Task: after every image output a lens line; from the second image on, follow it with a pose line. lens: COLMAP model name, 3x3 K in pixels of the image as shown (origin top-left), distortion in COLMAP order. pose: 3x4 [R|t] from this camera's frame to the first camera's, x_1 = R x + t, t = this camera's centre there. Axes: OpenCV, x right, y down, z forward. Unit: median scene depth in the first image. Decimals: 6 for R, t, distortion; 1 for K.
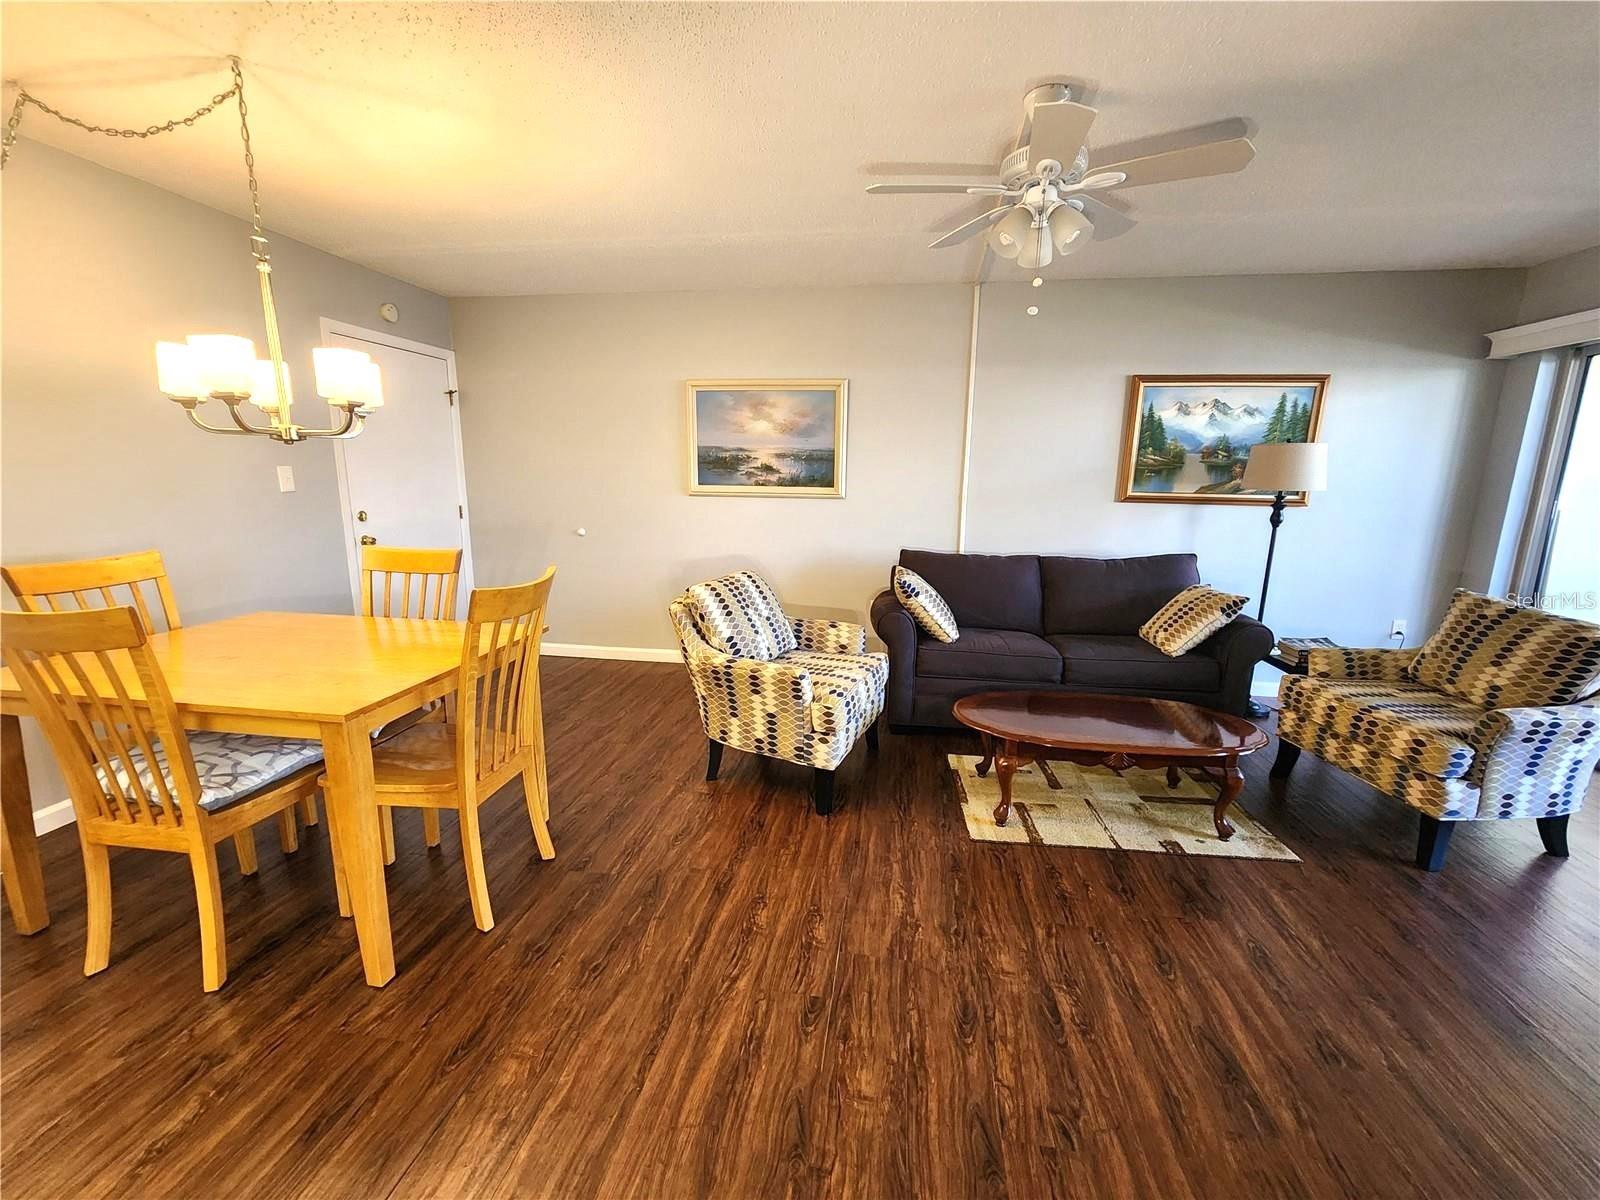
lens RADIAL K [[656.8, 0, 802.3], [0, 656.8, 600.7], [0, 0, 1]] dist [-0.004750, 0.000960]
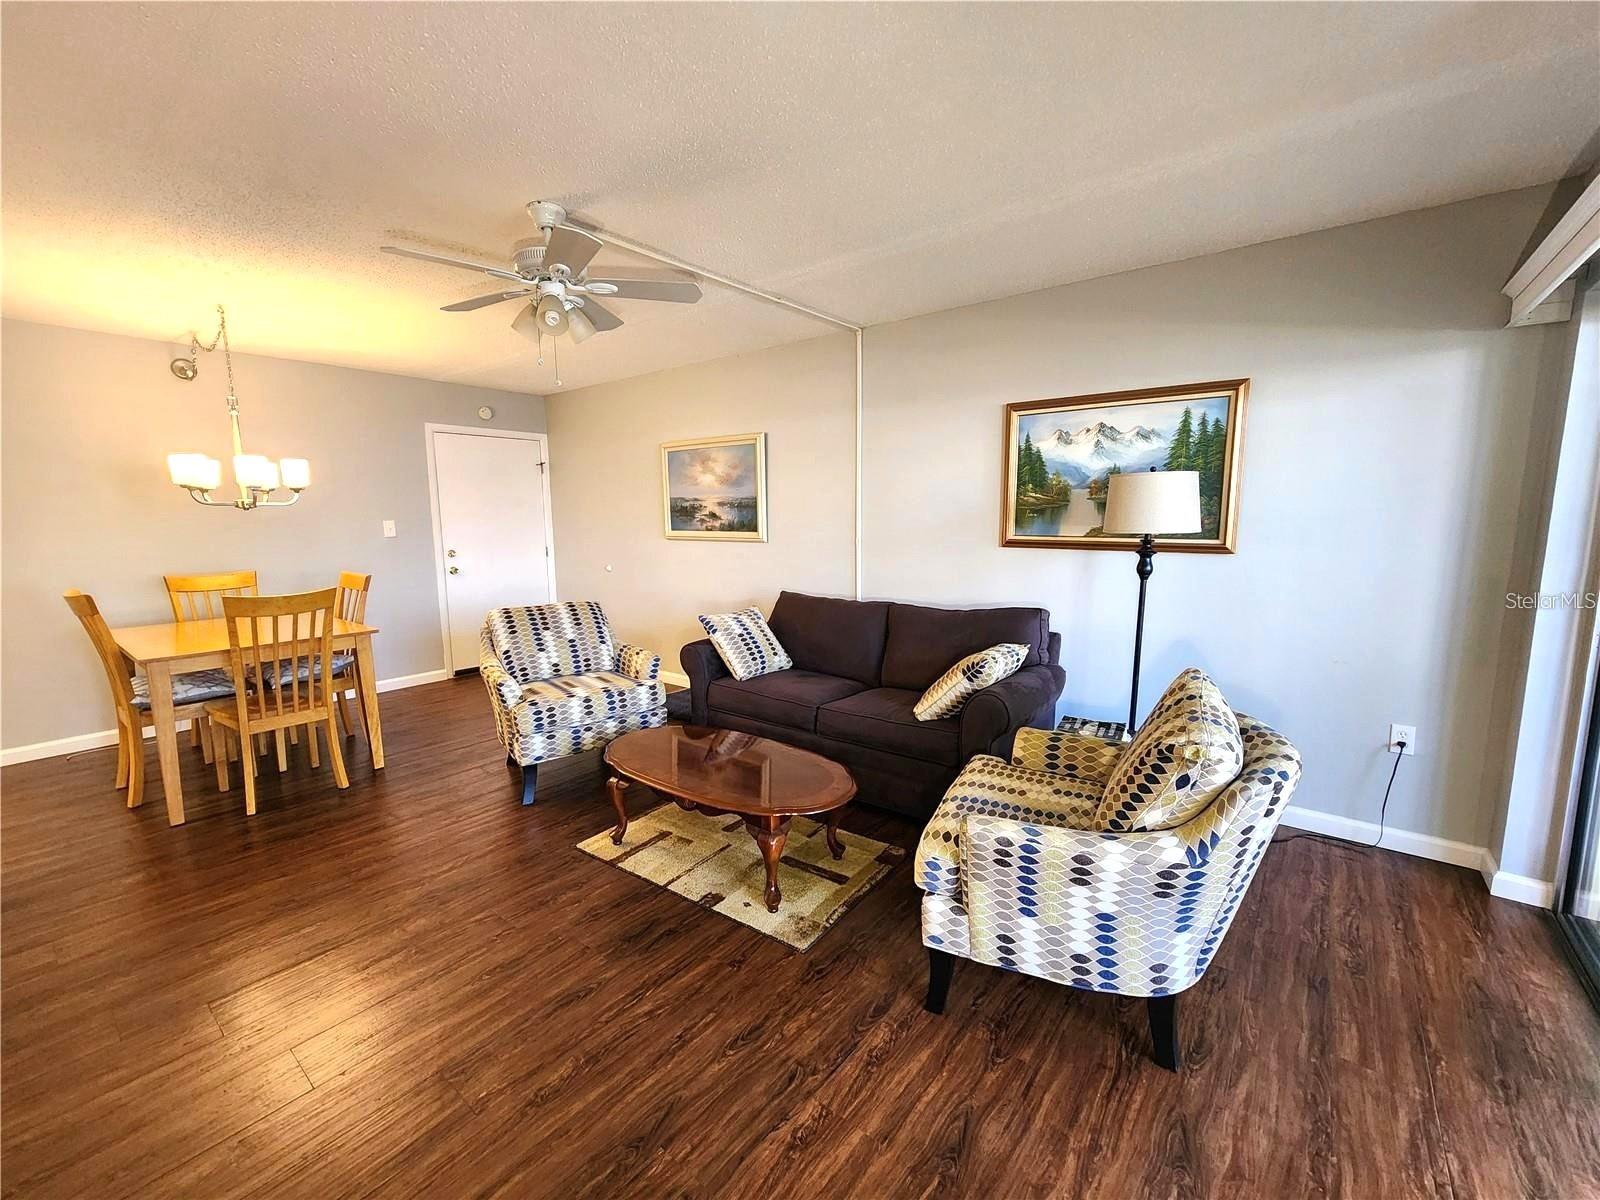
lens RADIAL K [[656.8, 0, 803.0], [0, 656.8, 598.7], [0, 0, 1]] dist [-0.004750, 0.000960]
pose [[0.871625, 0.043876, -0.488206, 0.712037], [-0.077325, 0.995823, -0.048556, -0.018880], [0.484036, 0.080073, 0.871377, 0.118629]]
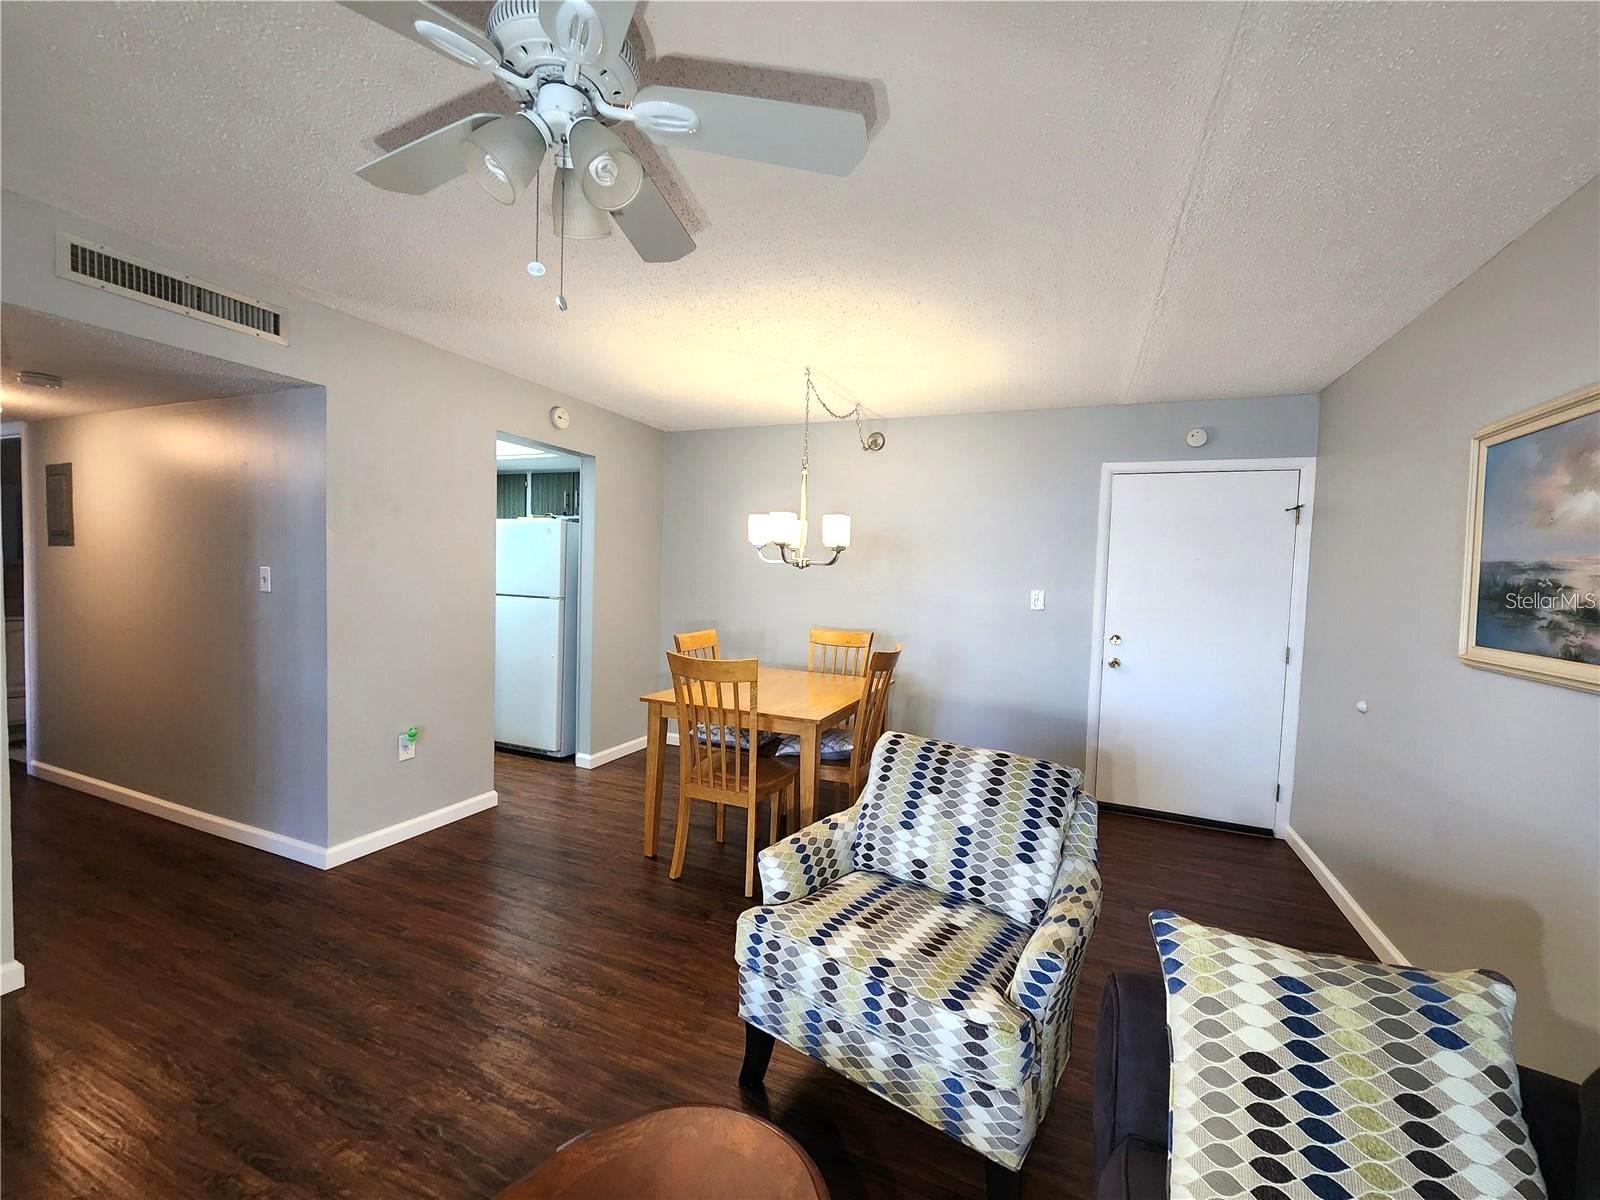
lens RADIAL K [[656.8, 0, 800.8], [0, 656.8, 607.5], [0, 0, 1]] dist [-0.004750, 0.000960]
pose [[-0.240720, 0.030797, -0.970106, 0.456660], [-0.226973, 0.969997, 0.087114, -0.153608], [0.943683, 0.241158, -0.226507, 0.744565]]
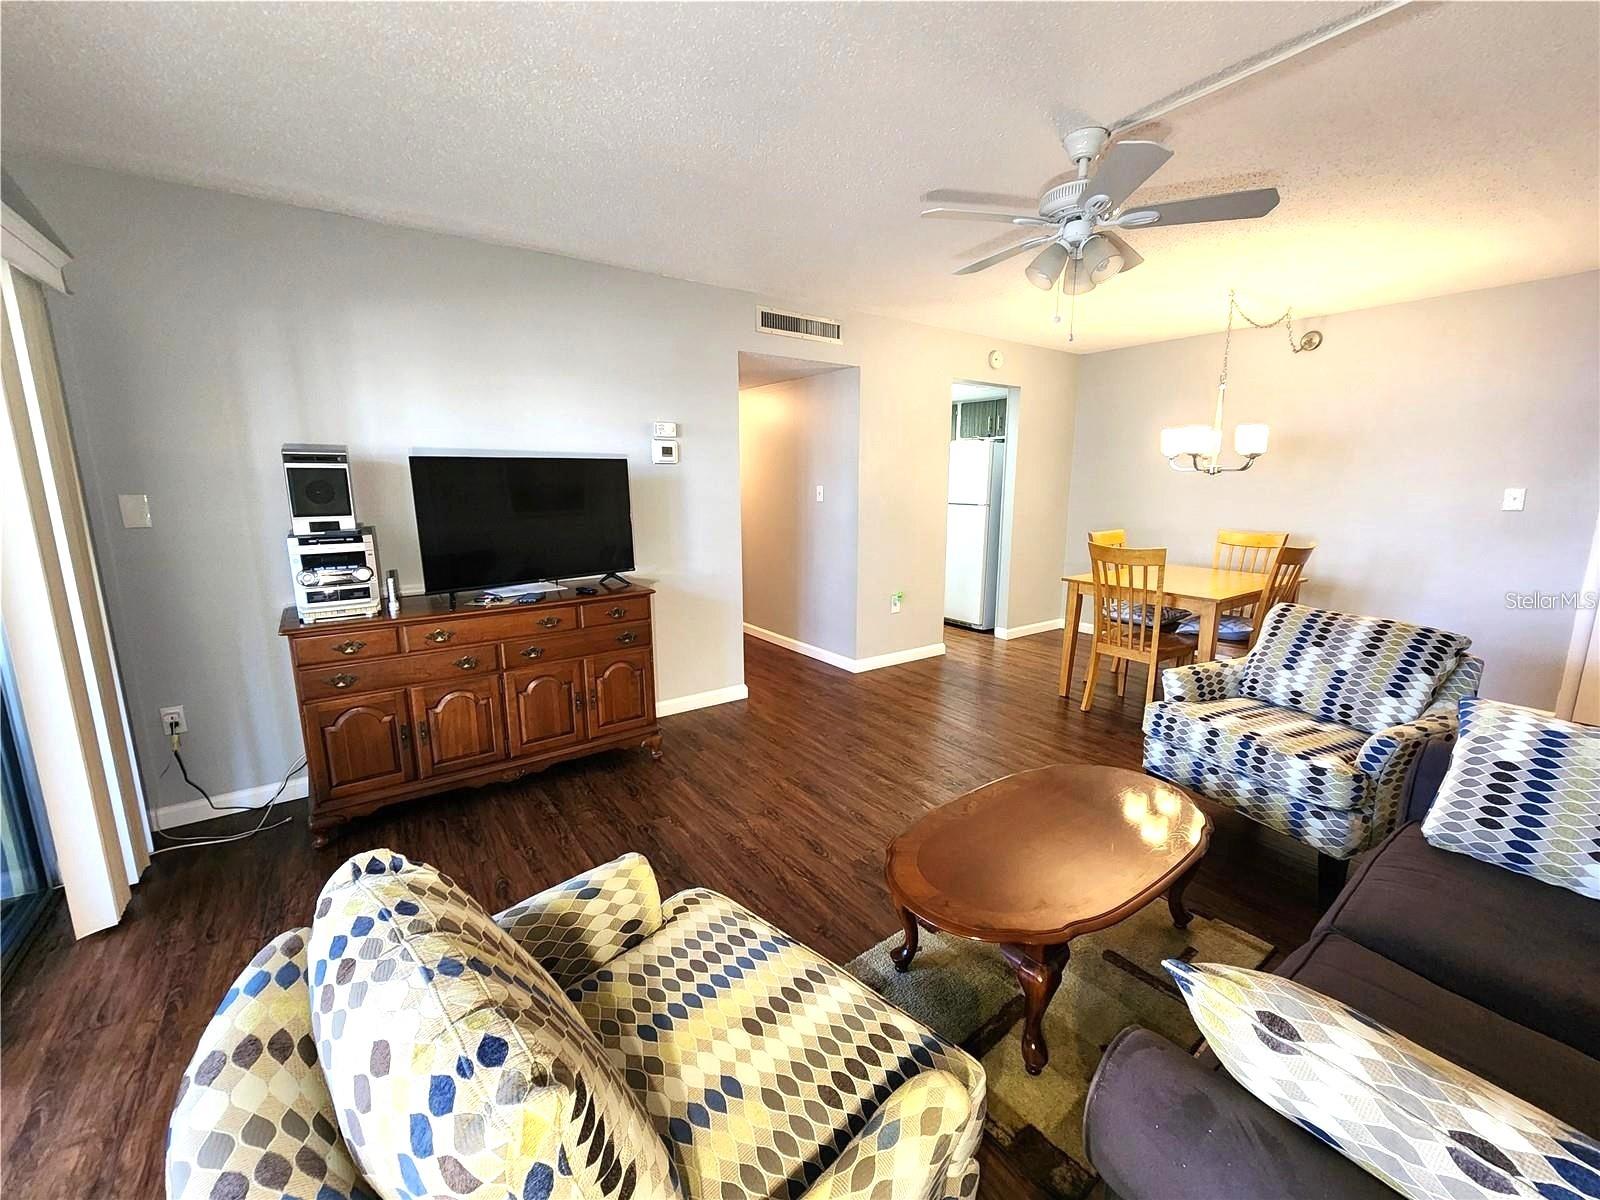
lens RADIAL K [[656.8, 0, 801.9], [0, 656.8, 603.6], [0, 0, 1]] dist [-0.004750, 0.000960]
pose [[-0.714420, 0.120154, -0.689323, 0.773182], [-0.145834, 0.937944, 0.314633, -0.166944], [0.684351, 0.325307, -0.652564, 0.824616]]
